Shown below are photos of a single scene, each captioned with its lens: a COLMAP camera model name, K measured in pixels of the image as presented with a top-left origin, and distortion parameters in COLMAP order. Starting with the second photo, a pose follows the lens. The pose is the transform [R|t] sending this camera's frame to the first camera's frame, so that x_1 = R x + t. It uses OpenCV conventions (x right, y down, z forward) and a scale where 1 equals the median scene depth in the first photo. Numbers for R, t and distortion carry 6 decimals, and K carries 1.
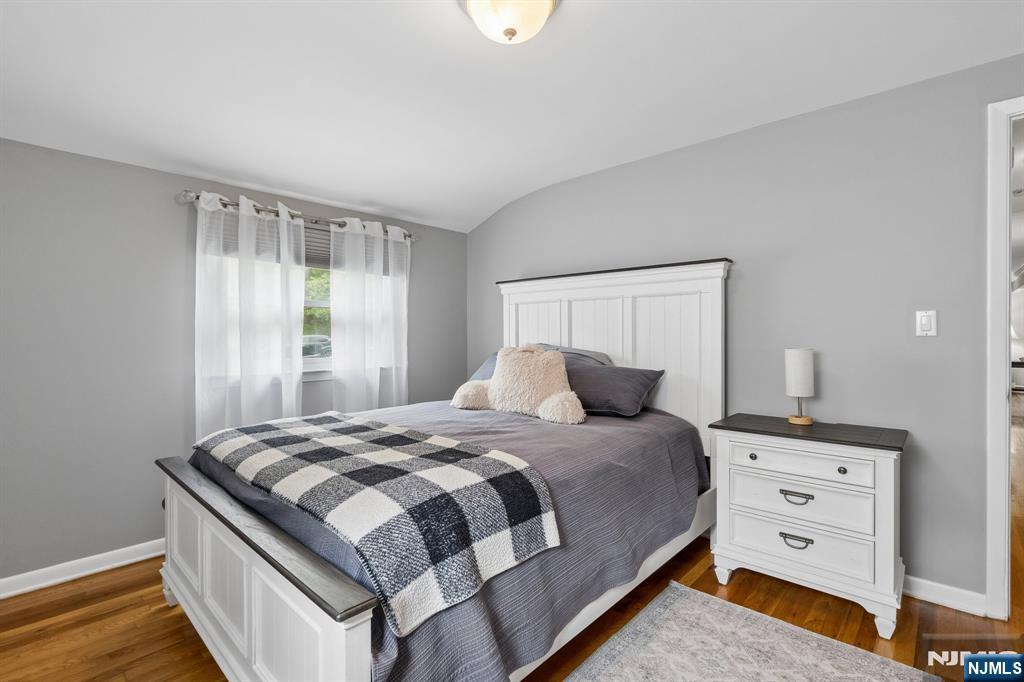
lens RADIAL K [[468.4, 0, 516.6], [0, 468.4, 336.4], [0, 0, 1]] dist [-0.003841, 0.002914]
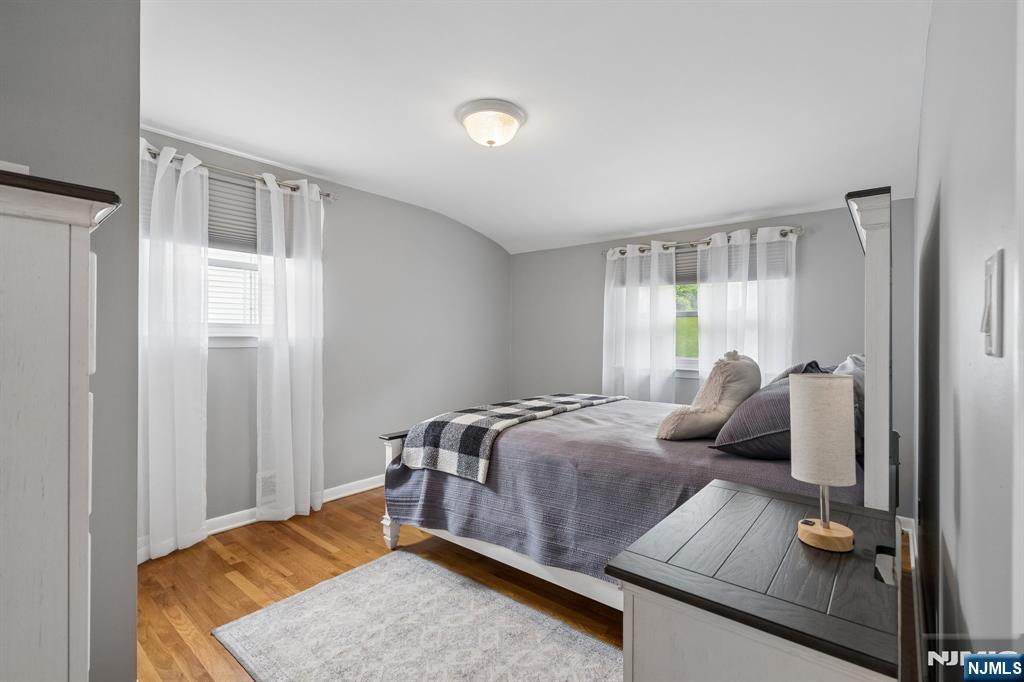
lens RADIAL K [[468.4, 0, 516.3], [0, 468.4, 338.5], [0, 0, 1]] dist [-0.003841, 0.002914]
pose [[0.064953, 0.002822, -0.997884, 0.762699], [-0.010945, 0.999938, 0.002115, -0.004660], [0.997828, 0.010784, 0.064980, 0.494507]]
